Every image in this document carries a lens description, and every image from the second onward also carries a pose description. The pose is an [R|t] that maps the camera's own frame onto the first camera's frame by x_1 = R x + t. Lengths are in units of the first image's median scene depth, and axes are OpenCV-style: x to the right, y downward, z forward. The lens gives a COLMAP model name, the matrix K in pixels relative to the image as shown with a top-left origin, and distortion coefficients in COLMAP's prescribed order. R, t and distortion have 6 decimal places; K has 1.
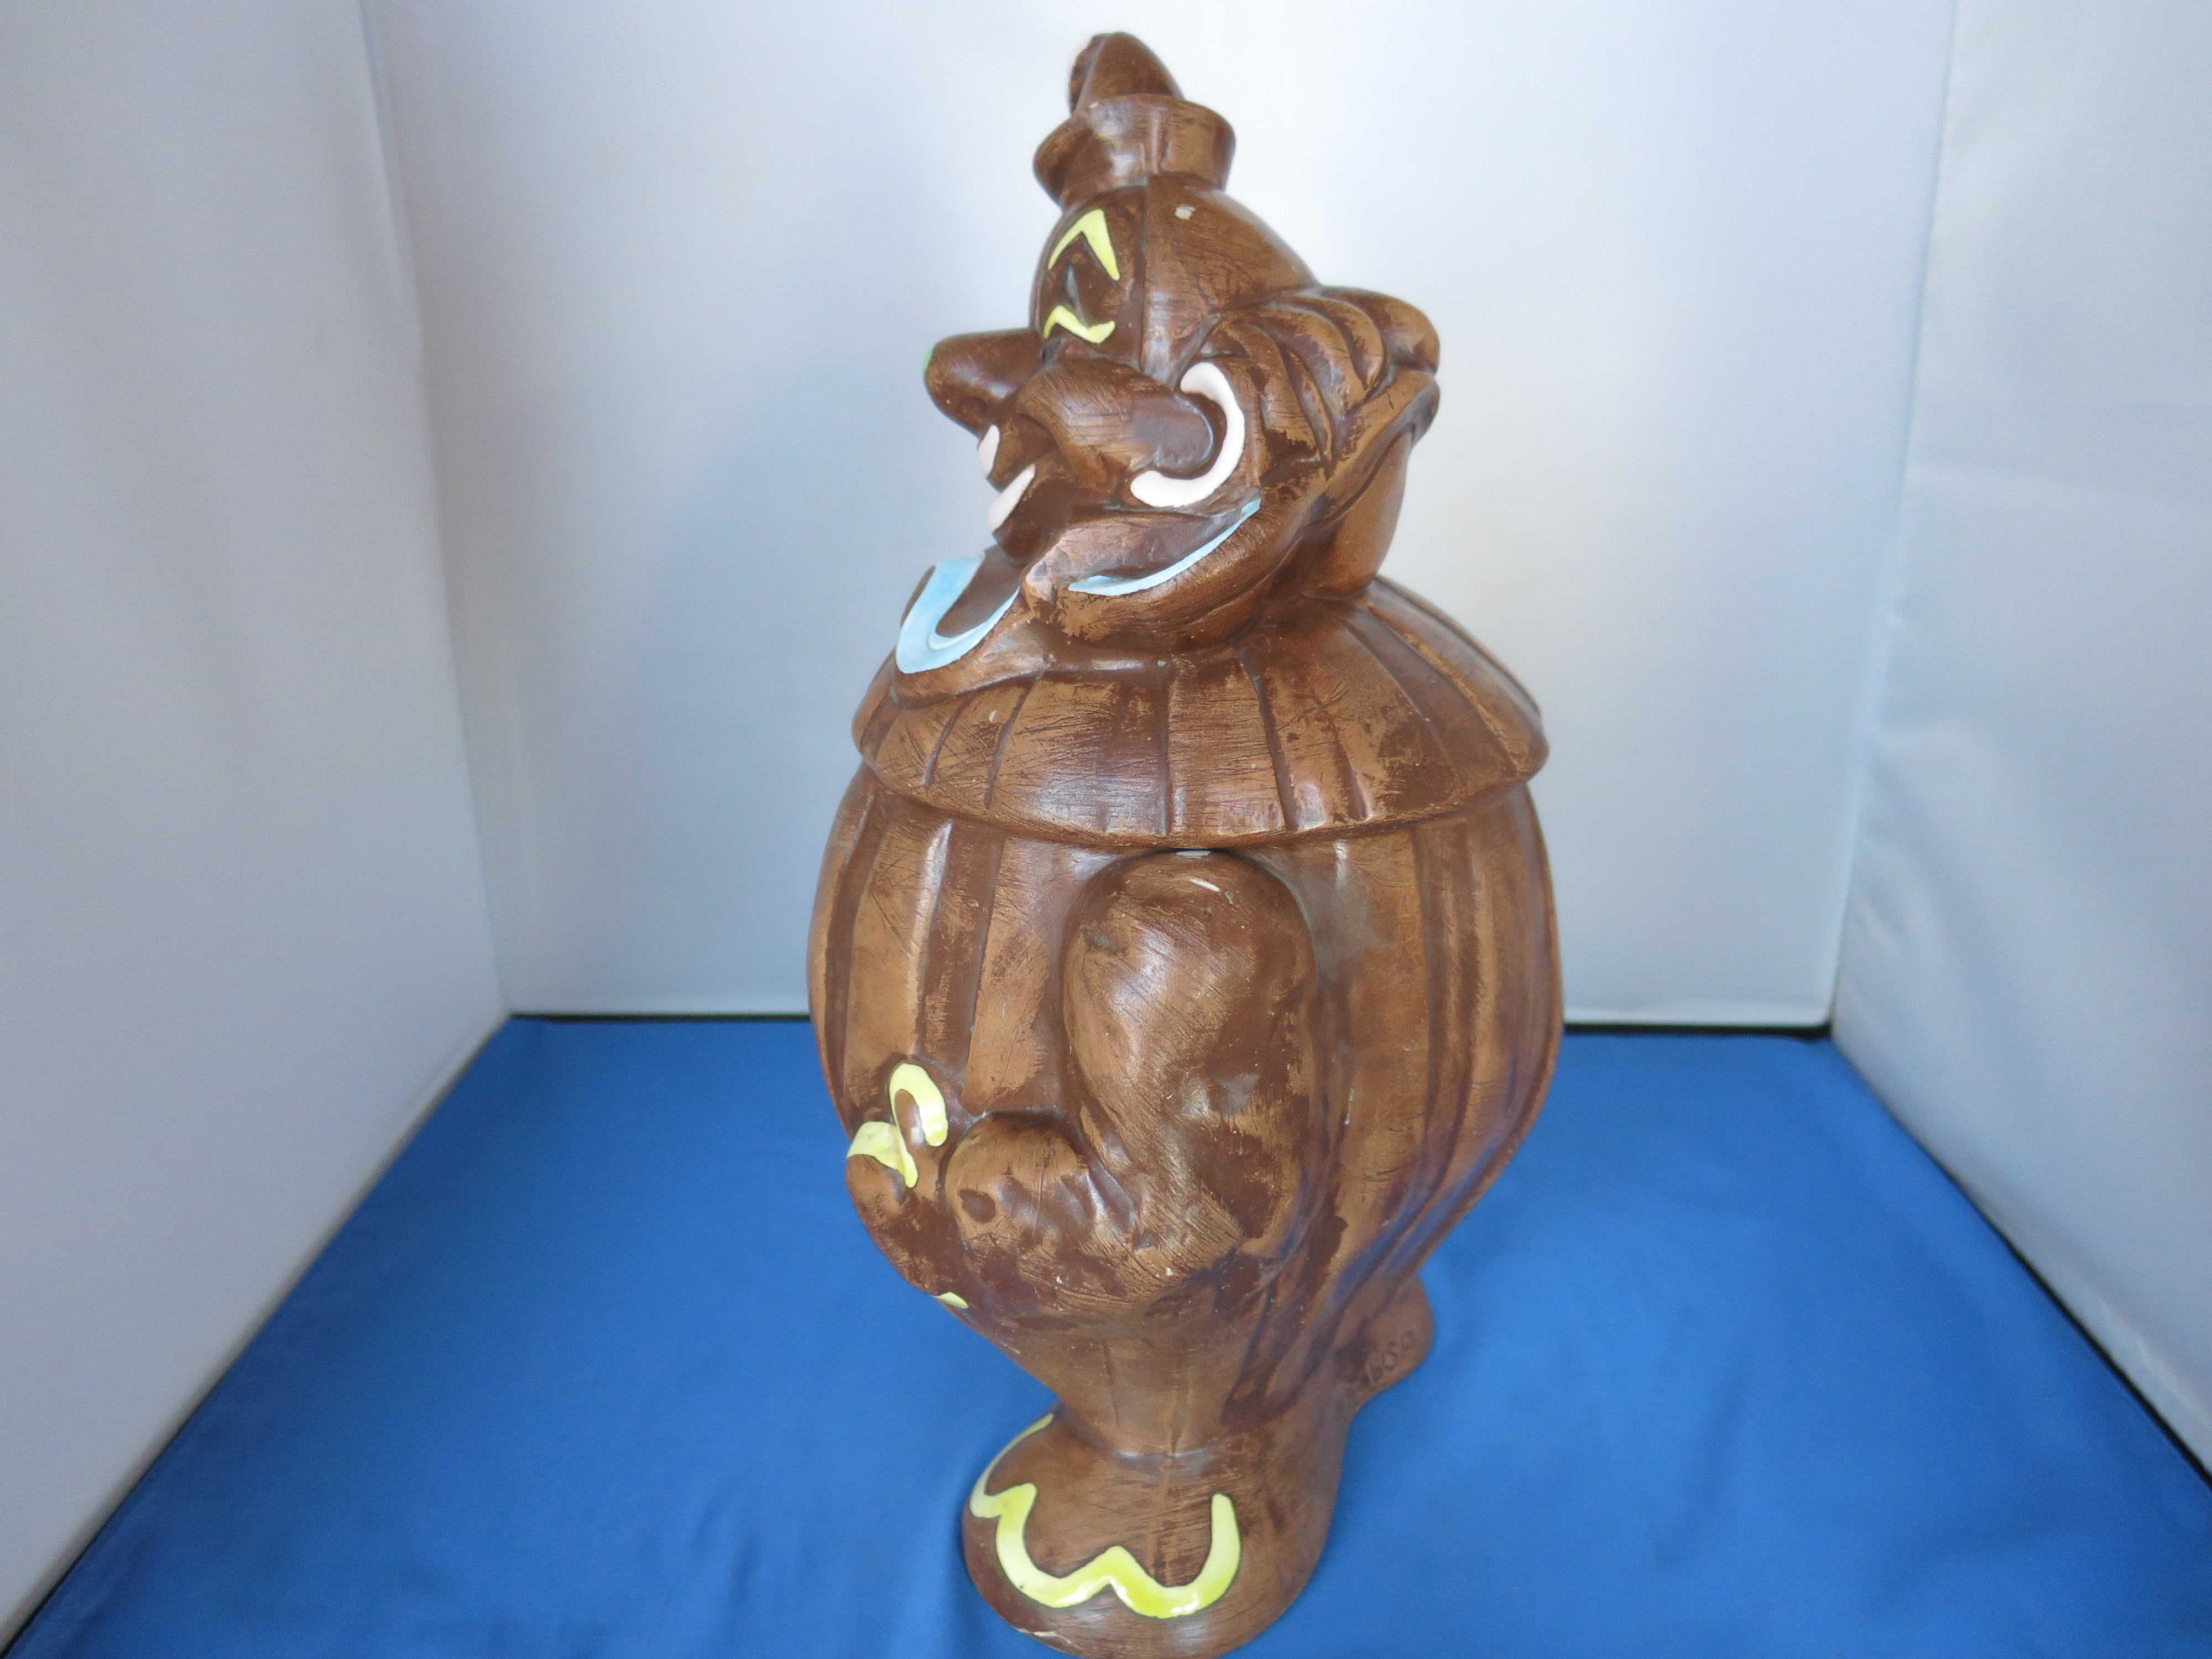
lens RADIAL K [[1511.2, 0, 1118.1], [0, 1511.2, 828.9], [0, 0, 1]] dist [-0.000695, 0.004208]
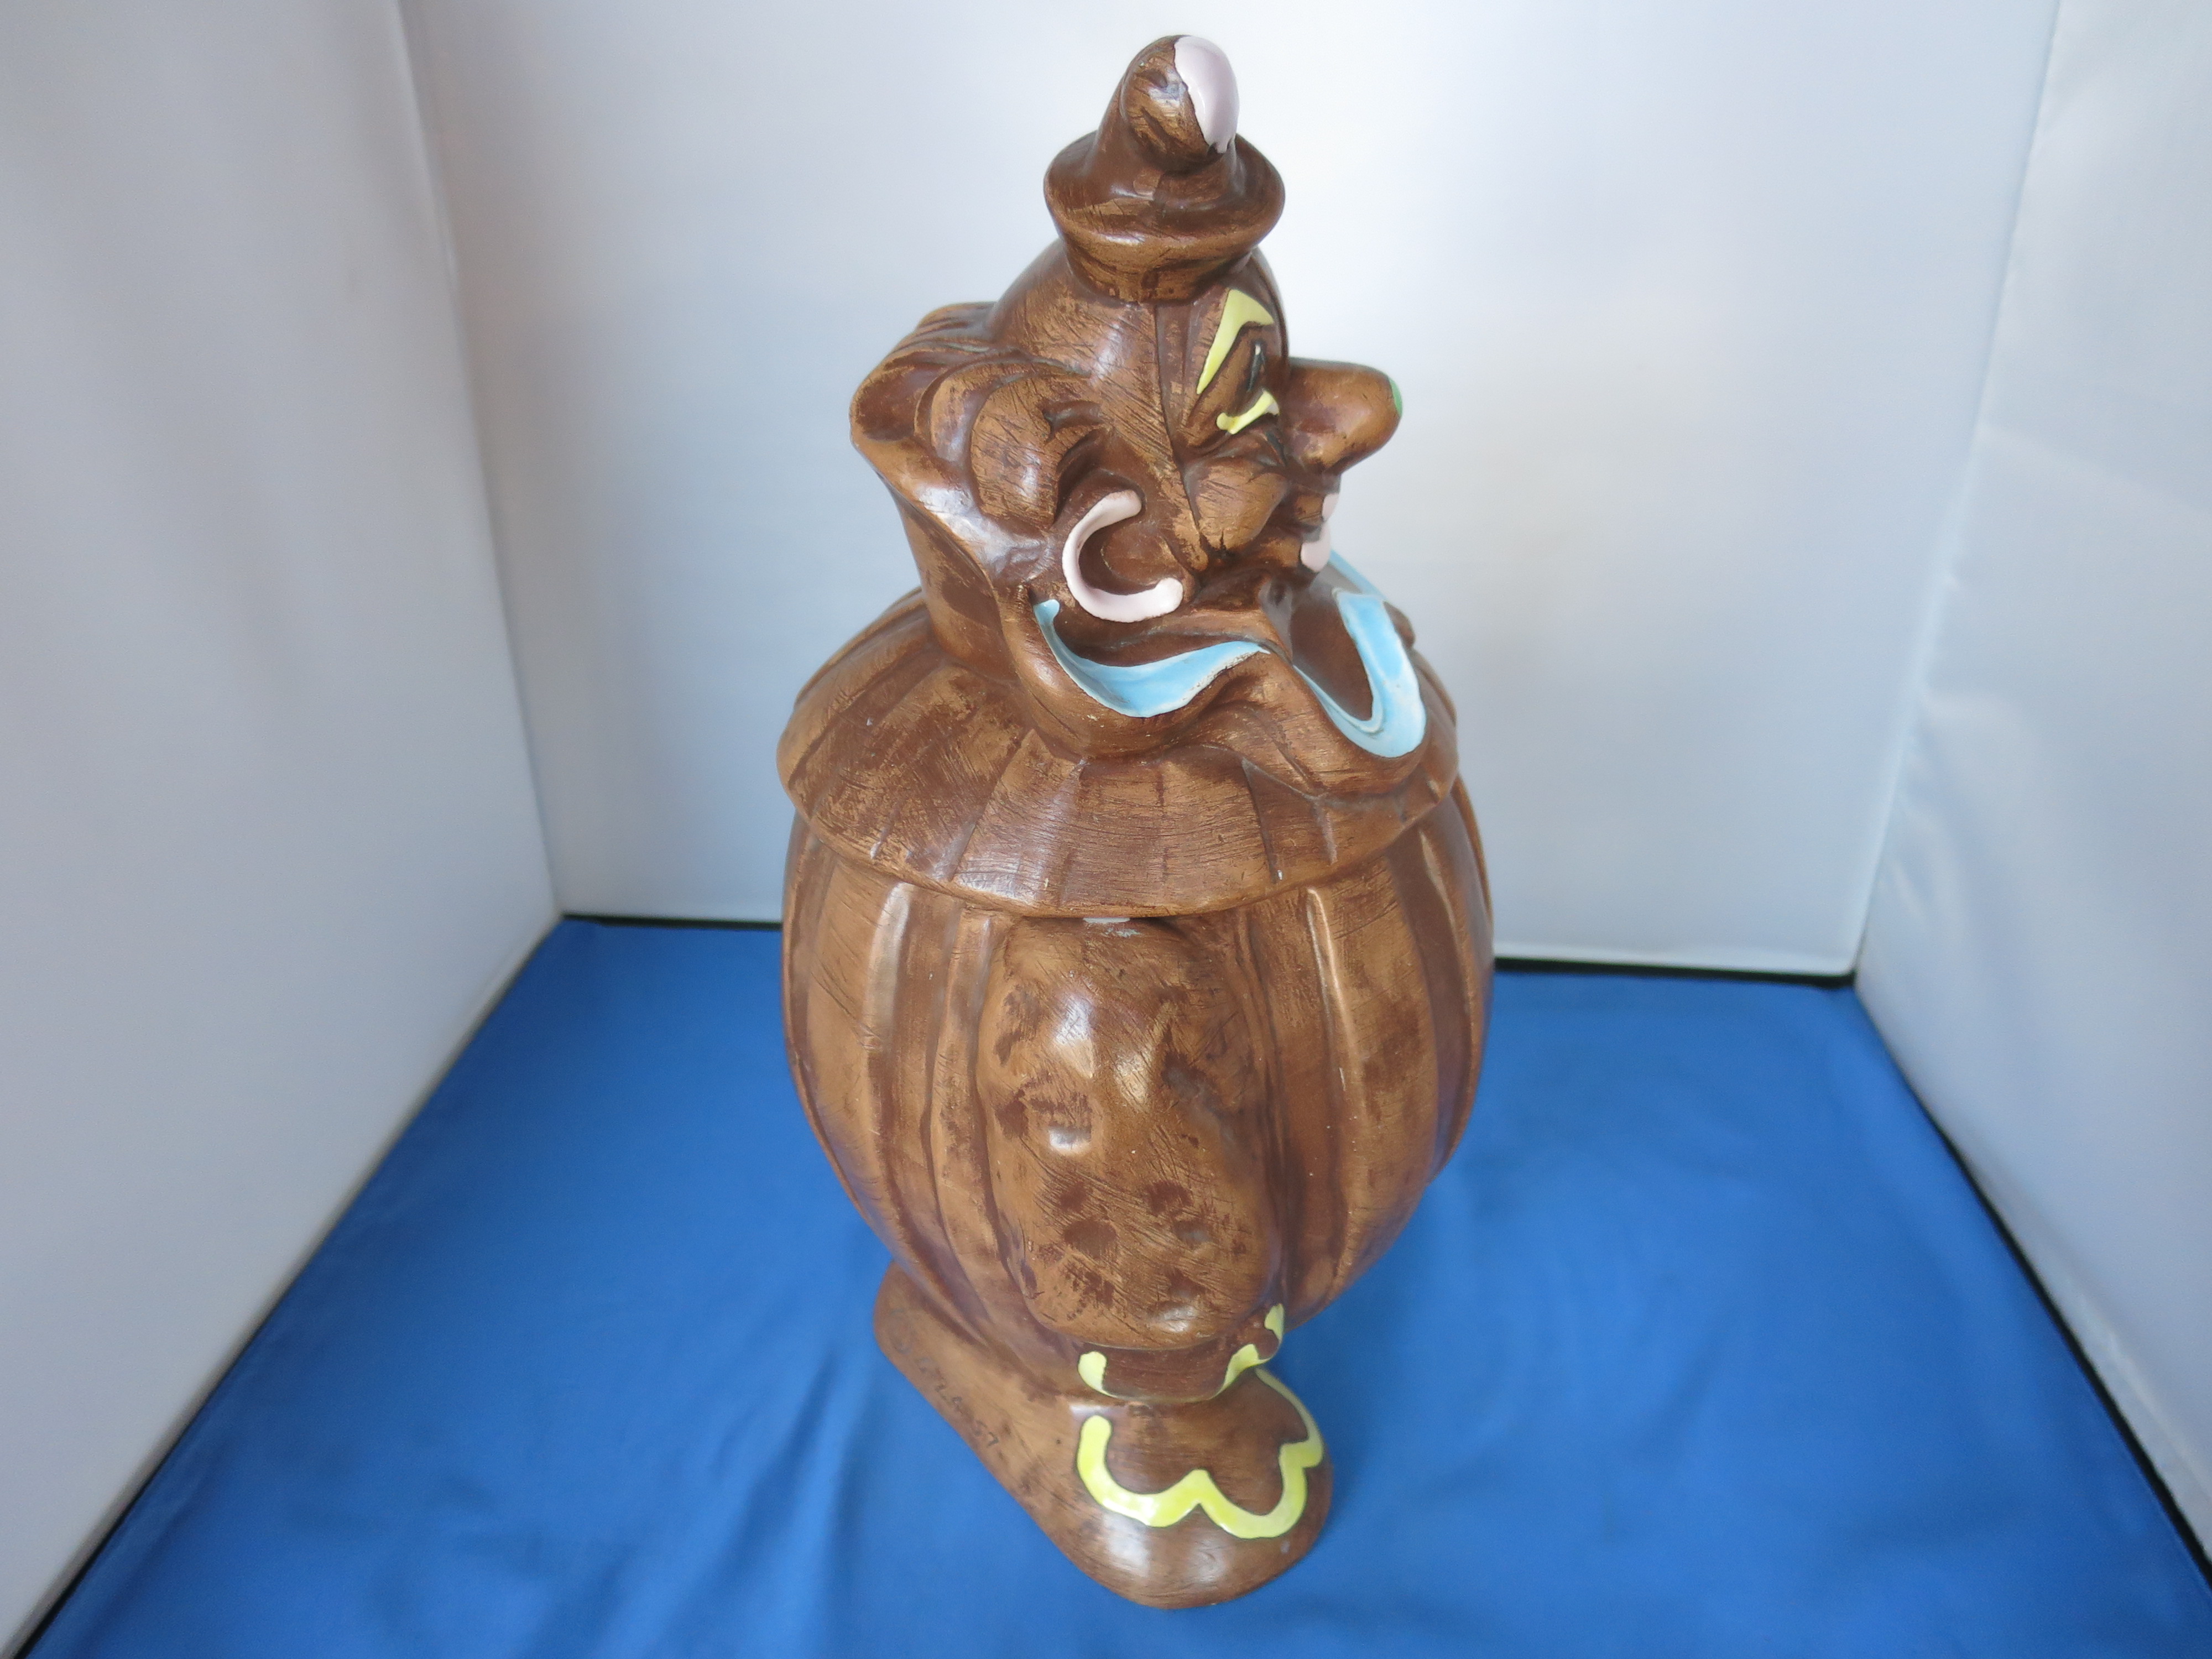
lens RADIAL K [[1511.2, 0, 1121.4], [0, 1511.2, 816.0], [0, 0, 1]] dist [-0.000695, 0.004208]
pose [[0.998381, 0.034275, -0.045390, 0.035191], [-0.028669, 0.992495, 0.118878, -0.100644], [0.049124, -0.117384, 0.991871, -0.007158]]
